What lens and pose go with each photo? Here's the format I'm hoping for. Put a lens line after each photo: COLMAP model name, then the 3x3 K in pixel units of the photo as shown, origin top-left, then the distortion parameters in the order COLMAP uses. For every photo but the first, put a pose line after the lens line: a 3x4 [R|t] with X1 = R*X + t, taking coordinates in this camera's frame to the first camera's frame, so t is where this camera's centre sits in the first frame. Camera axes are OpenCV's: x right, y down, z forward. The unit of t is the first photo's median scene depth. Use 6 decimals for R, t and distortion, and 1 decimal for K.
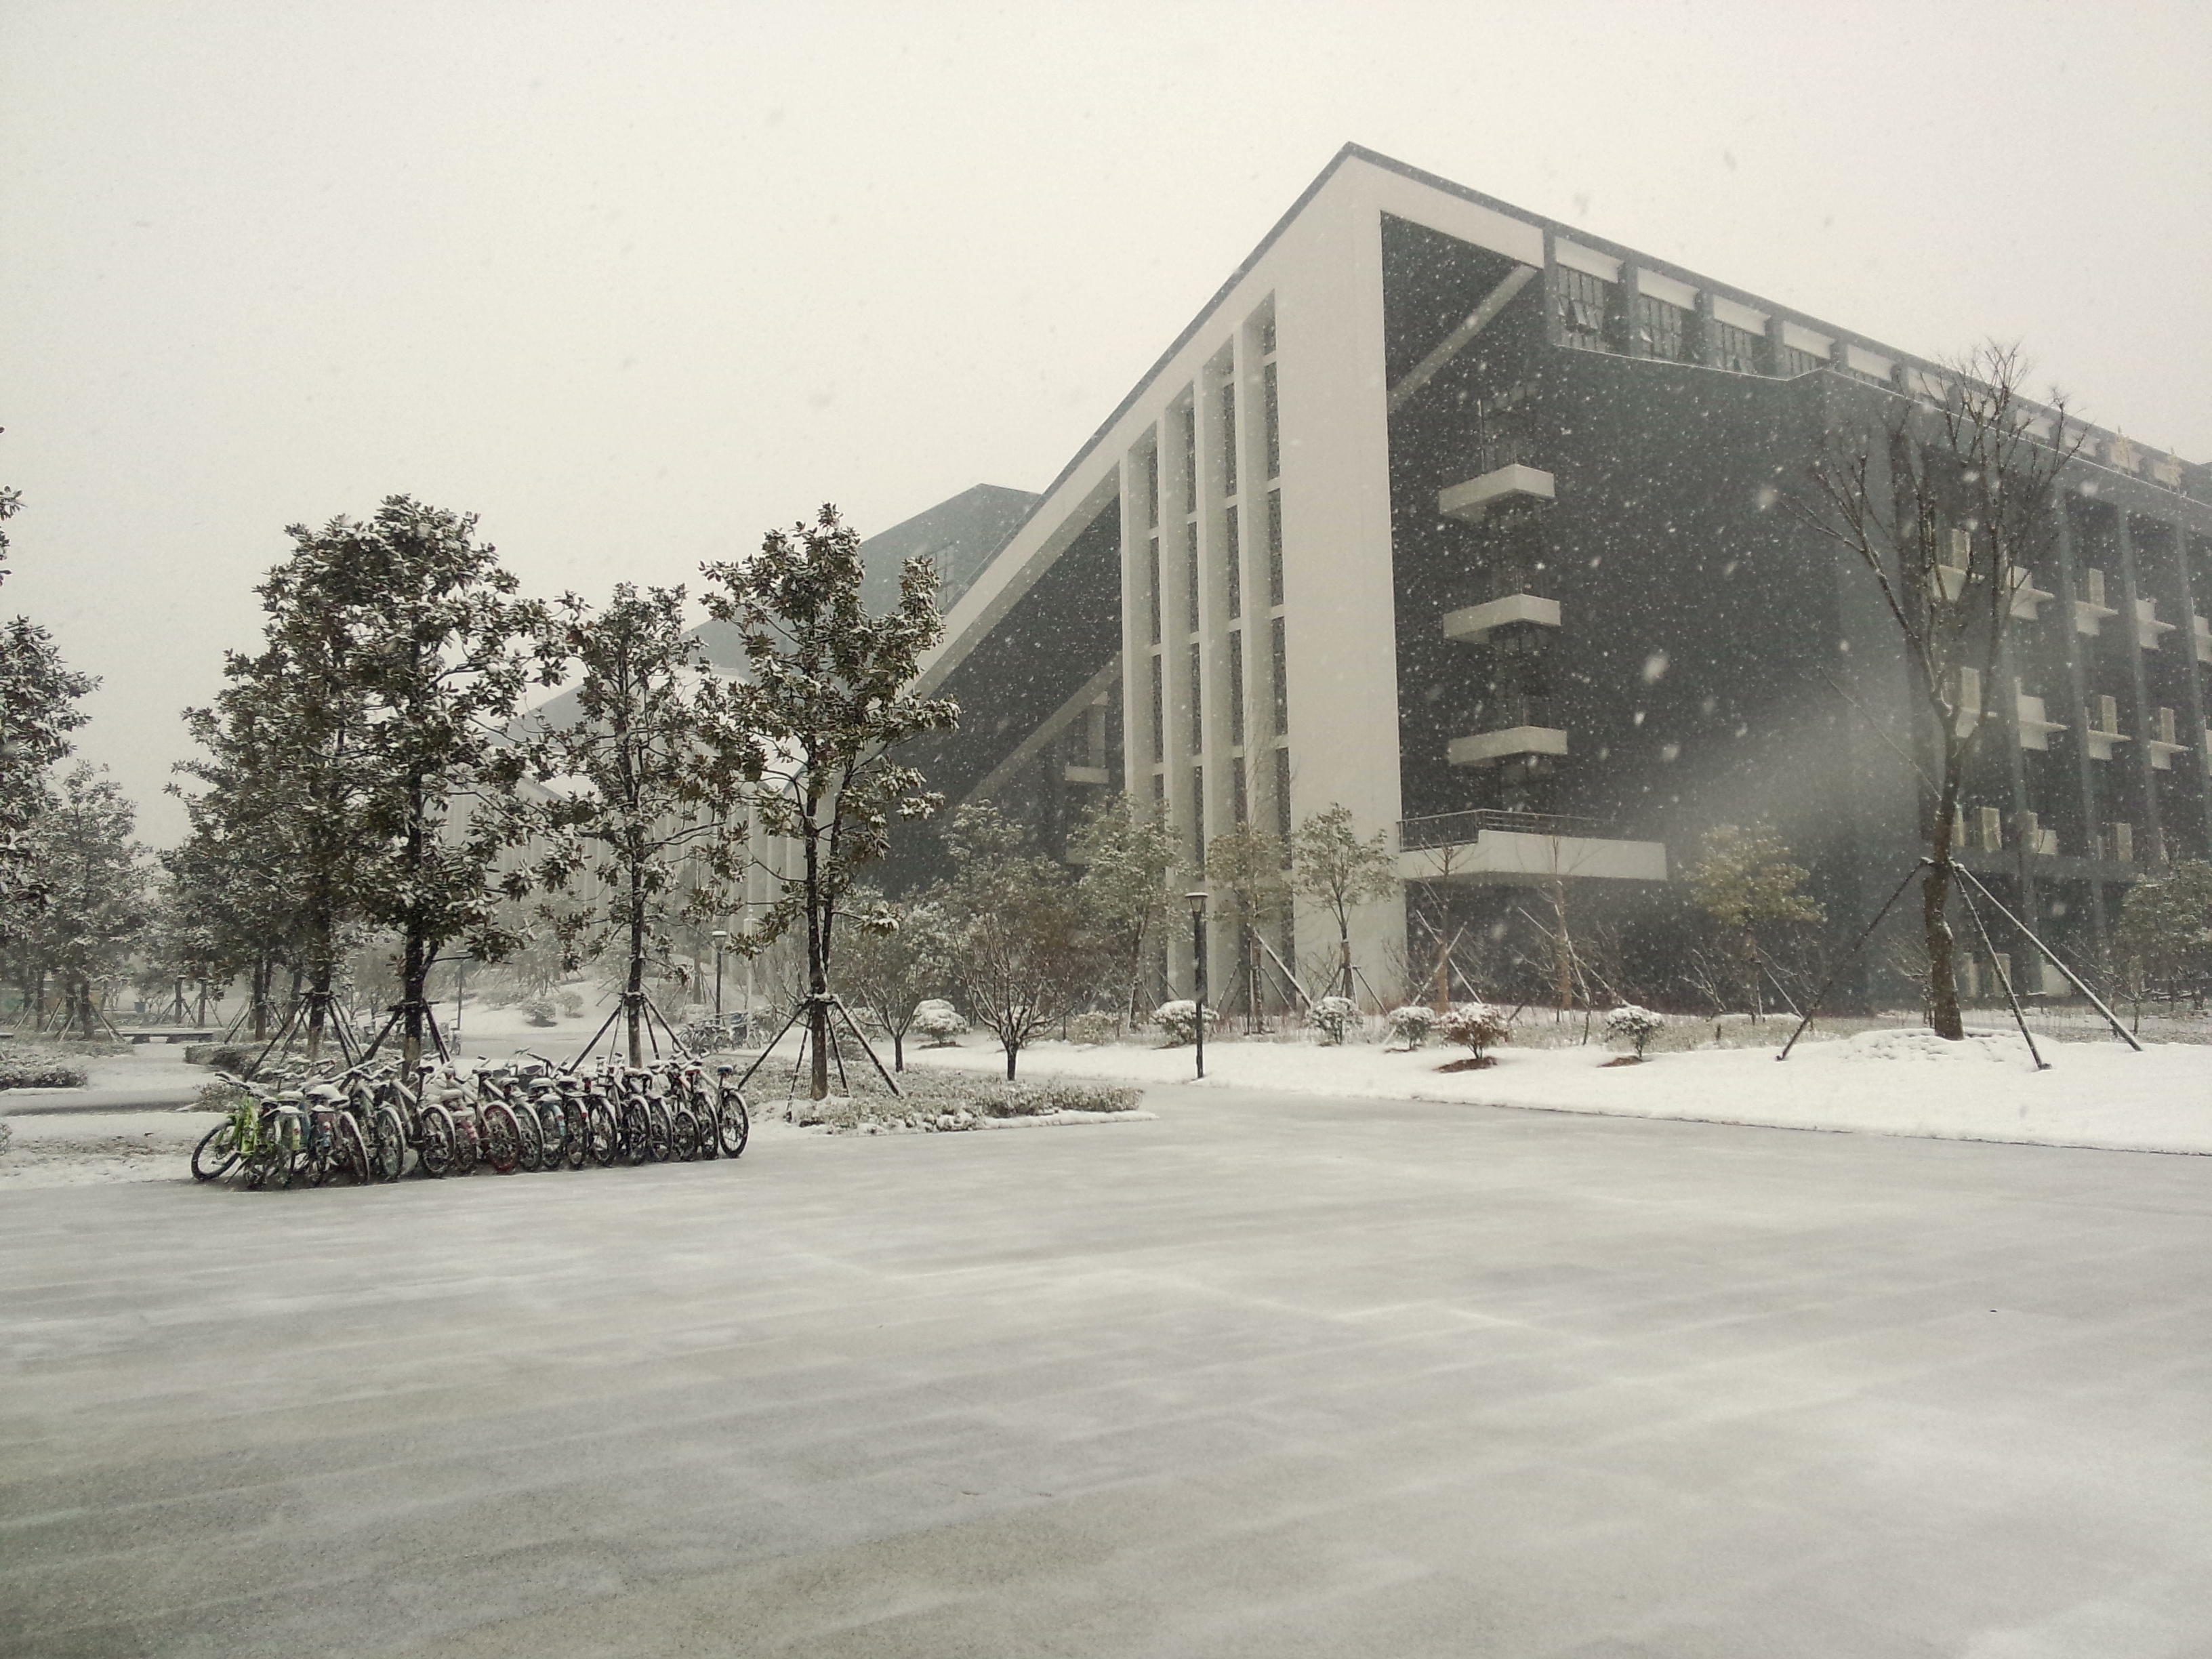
lens RADIAL K [[1695.1, 0, 1093.0], [0, 1695.1, 885.1], [0, 0, 1]] dist [-0.043112, 0.093135]
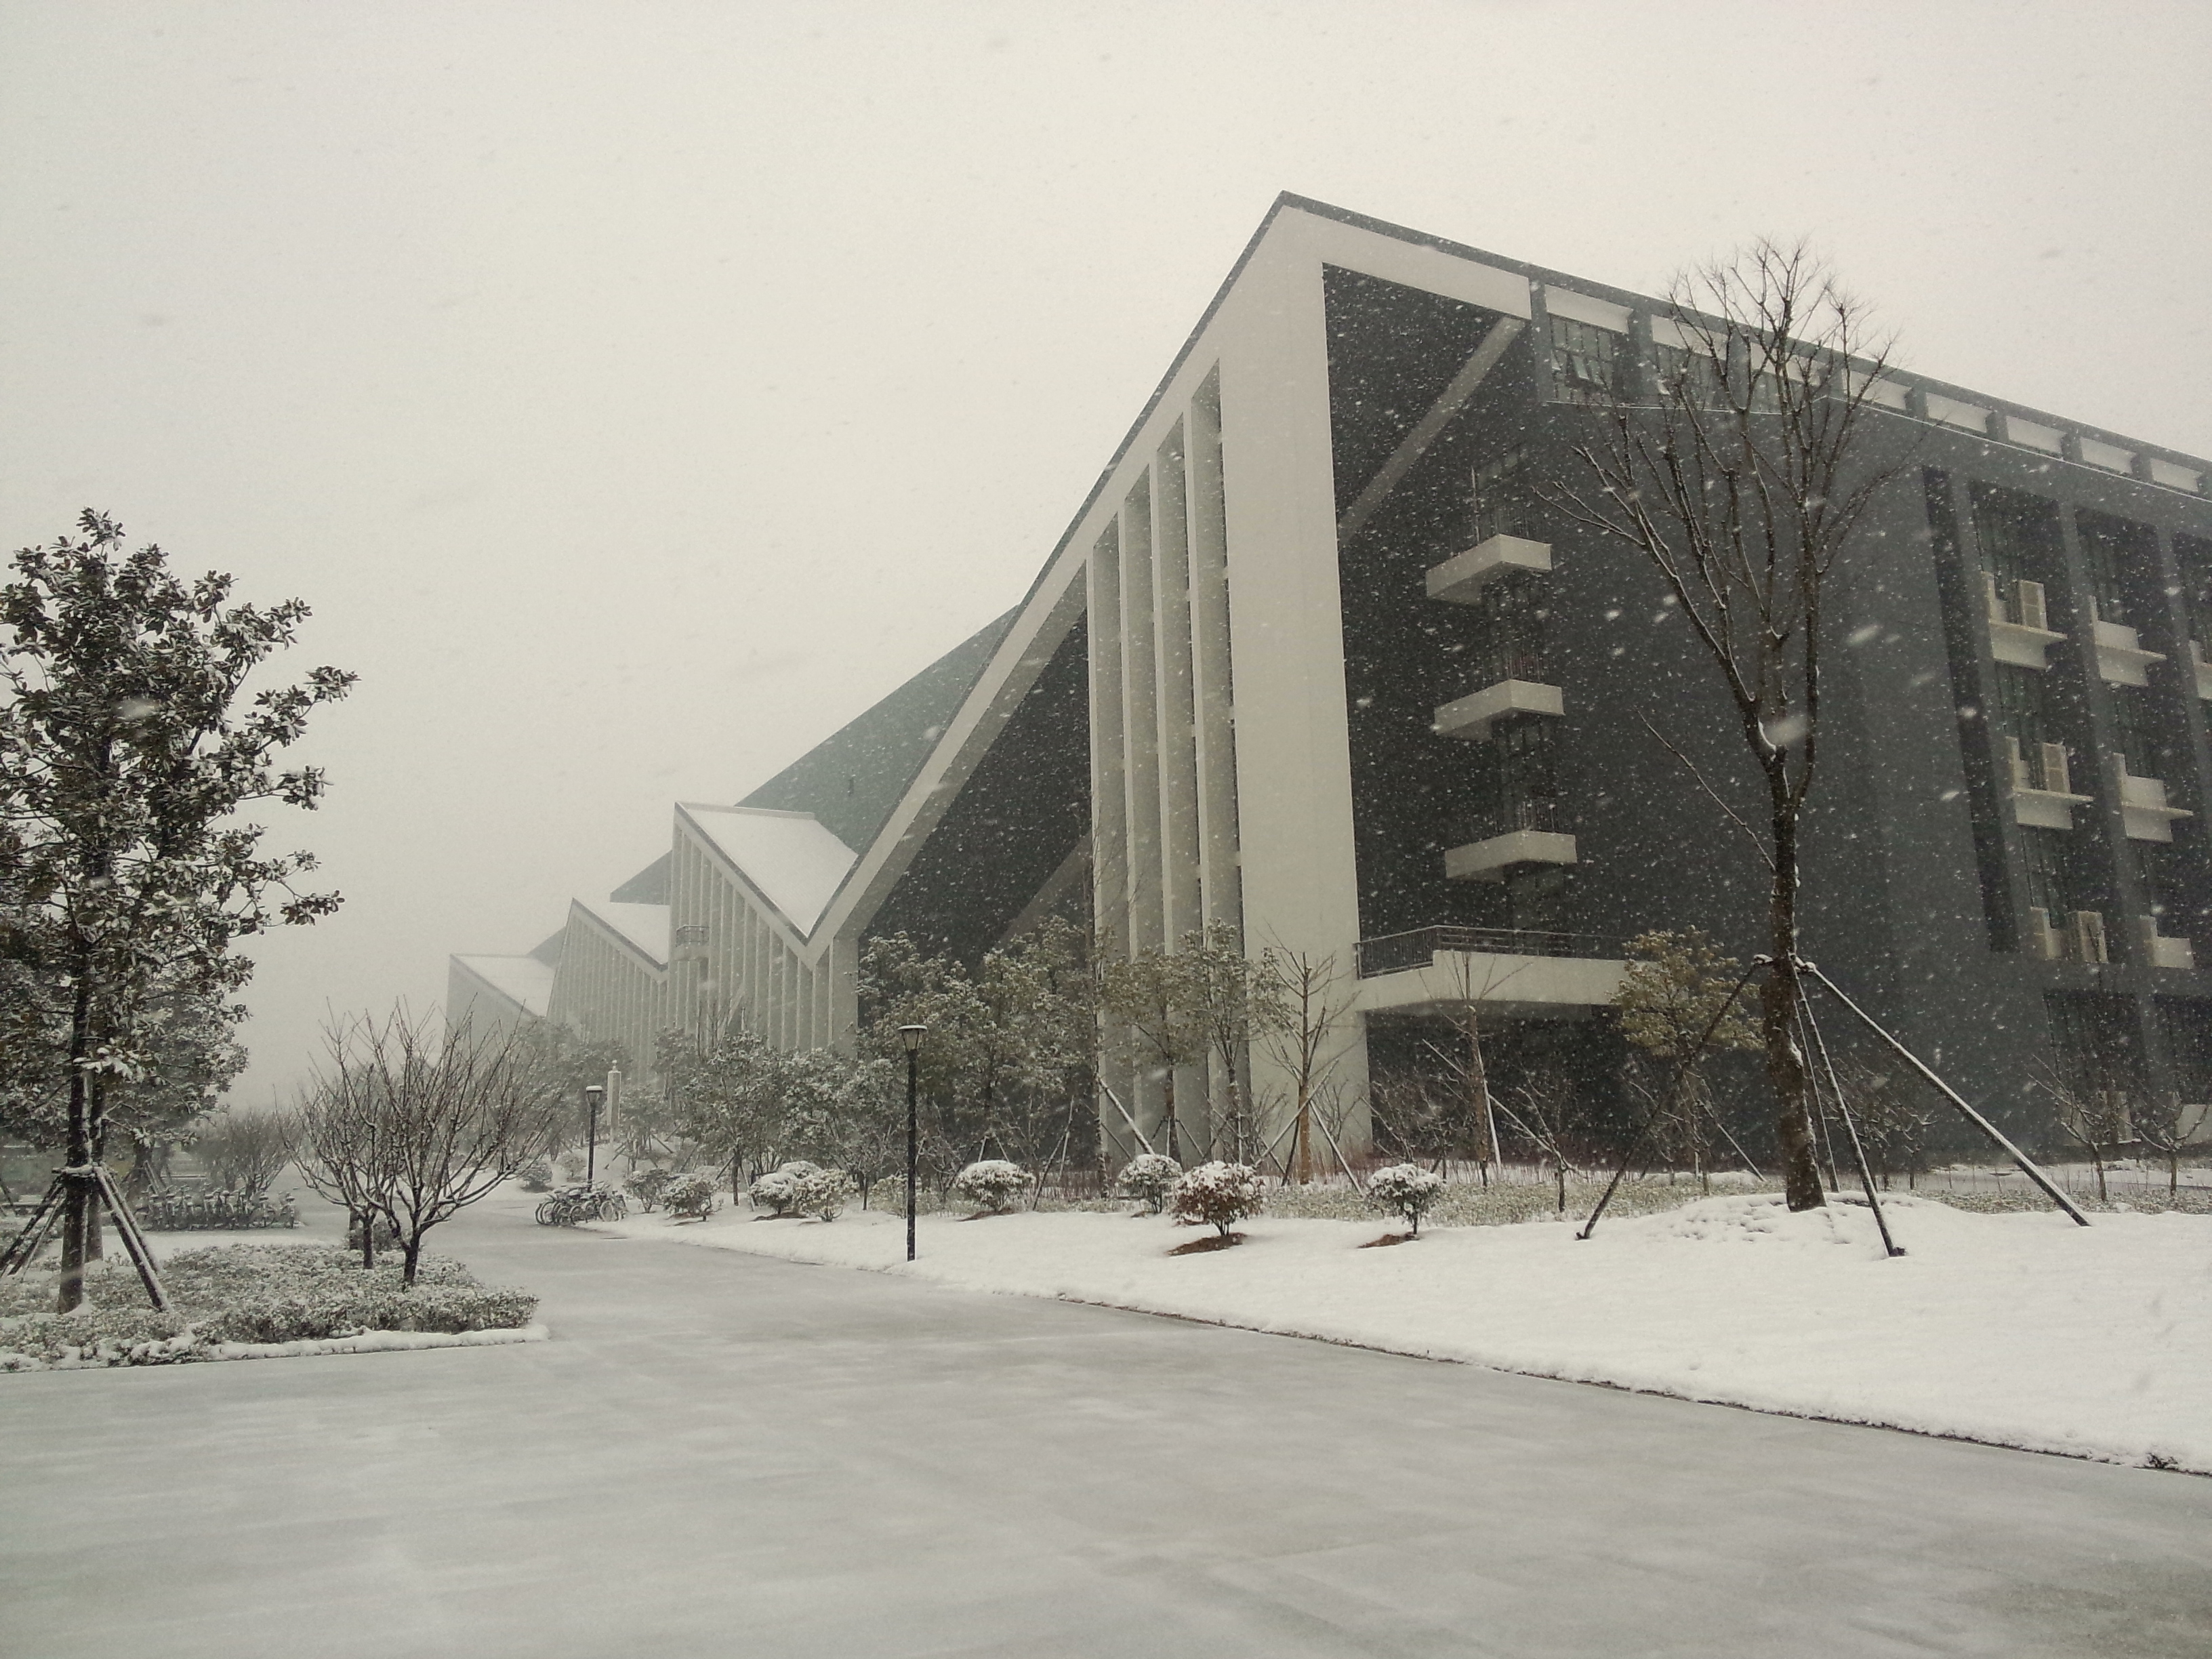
lens RADIAL K [[1747.4, 0, 1110.3], [0, 1747.4, 824.0], [0, 0, 1]] dist [0.072457, -0.093676]
pose [[0.994935, -0.029435, -0.096113, 0.137650], [0.017909, 0.992774, -0.118653, 0.005495], [0.098911, 0.116331, 0.988273, 0.096997]]
